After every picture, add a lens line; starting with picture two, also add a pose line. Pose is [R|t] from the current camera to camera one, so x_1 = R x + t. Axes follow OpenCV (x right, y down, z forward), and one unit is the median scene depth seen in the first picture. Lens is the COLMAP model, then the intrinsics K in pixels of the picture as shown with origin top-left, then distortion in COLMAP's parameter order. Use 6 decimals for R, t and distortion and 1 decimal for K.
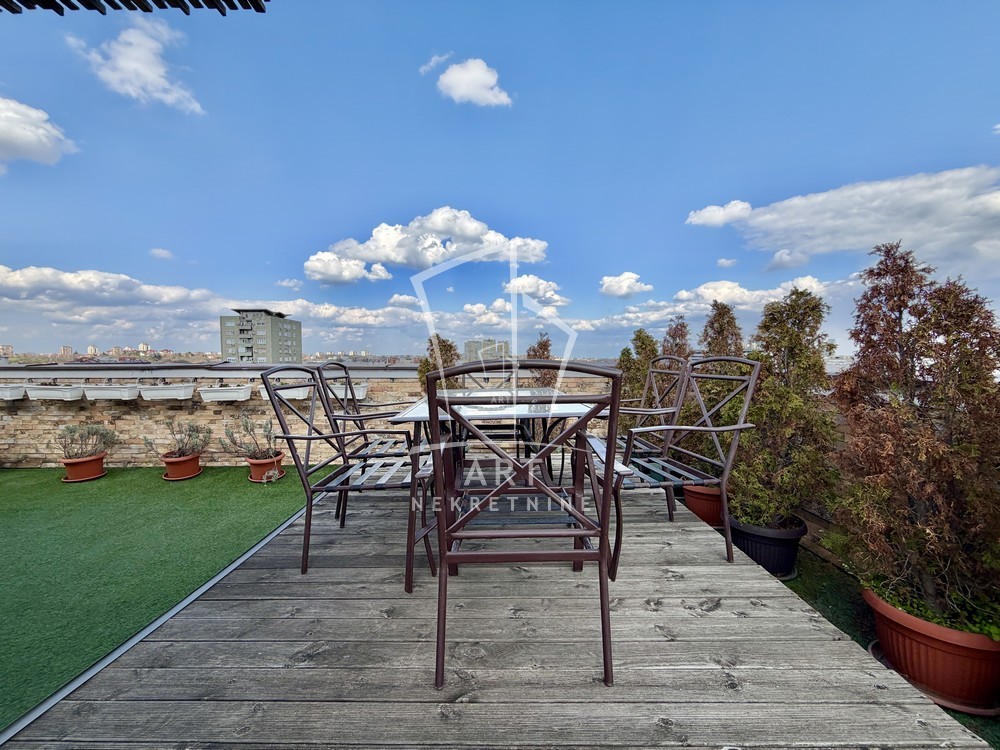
lens RADIAL K [[397.6, 0, 504.2], [0, 397.6, 385.8], [0, 0, 1]] dist [0.002106, -0.000219]
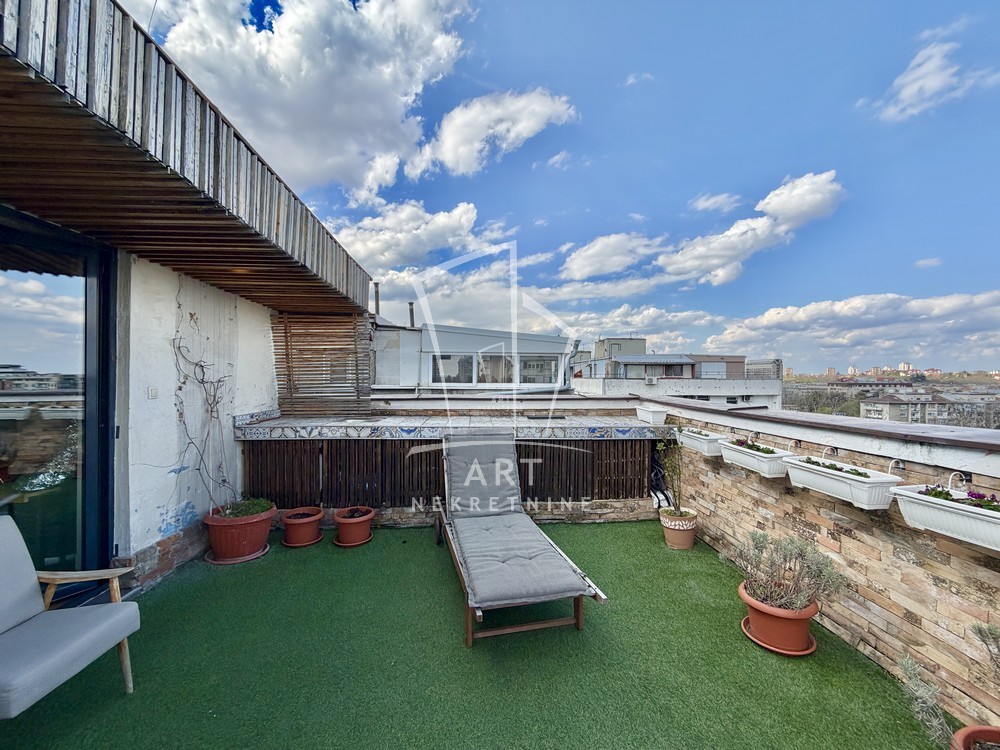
lens RADIAL K [[397.6, 0, 494.8], [0, 397.6, 371.9], [0, 0, 1]] dist [0.002106, -0.000219]
pose [[0.035138, -0.012366, -0.999306, -0.504097], [-0.073437, 0.997188, -0.014922, -0.072750], [0.996681, 0.073911, 0.034131, 0.549288]]
